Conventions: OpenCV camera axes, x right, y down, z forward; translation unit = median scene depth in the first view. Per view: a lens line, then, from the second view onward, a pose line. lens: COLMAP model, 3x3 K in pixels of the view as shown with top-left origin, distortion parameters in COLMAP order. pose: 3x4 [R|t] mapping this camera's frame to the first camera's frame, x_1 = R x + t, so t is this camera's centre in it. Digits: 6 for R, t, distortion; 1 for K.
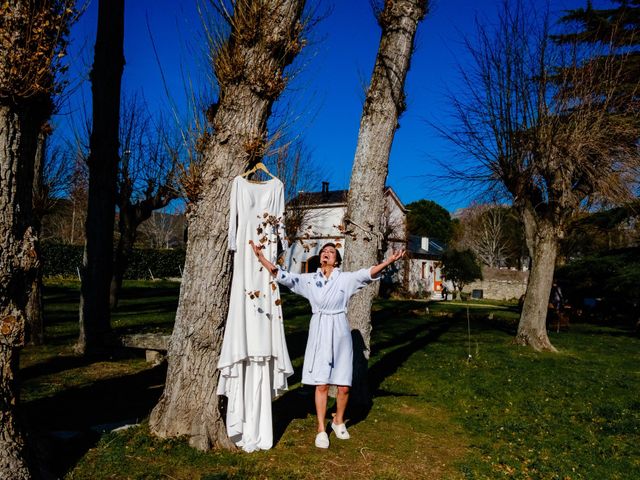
lens RADIAL K [[685.6, 0, 320.0], [0, 685.6, 240.0], [0, 0, 1]] dist [-0.043342, 0.112745]
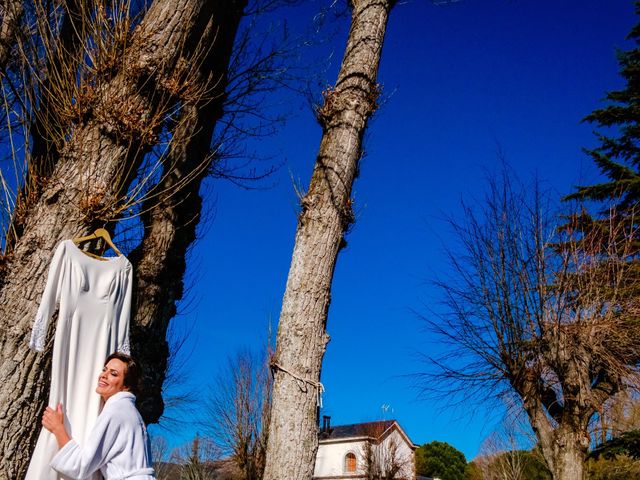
lens RADIAL K [[685.6, 0, 320.0], [0, 685.6, 240.0], [0, 0, 1]] dist [-0.043342, 0.112745]
pose [[0.999866, -0.007651, -0.014463, 0.101658], [0.002161, 0.937935, -0.346804, 0.097743], [0.016219, 0.346726, 0.937826, 0.296510]]
